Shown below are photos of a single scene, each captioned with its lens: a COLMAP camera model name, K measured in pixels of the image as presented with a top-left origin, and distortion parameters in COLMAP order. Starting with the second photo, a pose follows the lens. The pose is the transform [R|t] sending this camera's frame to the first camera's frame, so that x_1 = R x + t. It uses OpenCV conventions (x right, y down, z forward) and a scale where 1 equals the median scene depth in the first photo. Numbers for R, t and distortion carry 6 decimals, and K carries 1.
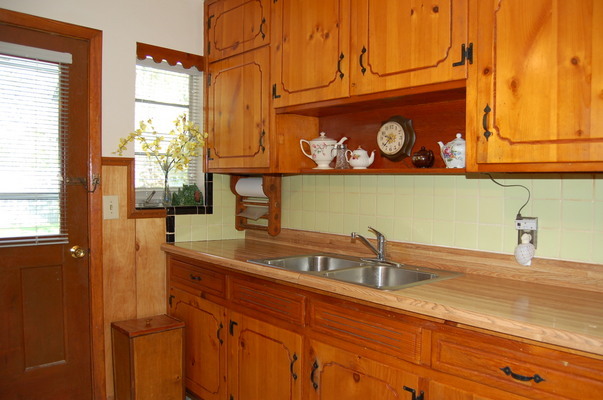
lens RADIAL K [[471.6, 0, 304.0], [0, 471.6, 210.5], [0, 0, 1]] dist [-0.087882, 0.010696]
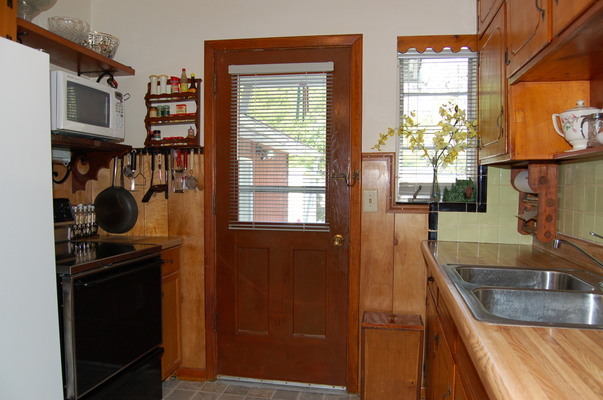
lens RADIAL K [[471.6, 0, 304.0], [0, 471.6, 210.5], [0, 0, 1]] dist [-0.087882, 0.010696]
pose [[0.586632, 0.030059, -0.809296, 0.339754], [-0.041730, 0.999105, 0.006861, 0.013118], [0.808778, 0.029747, 0.587361, 0.249399]]
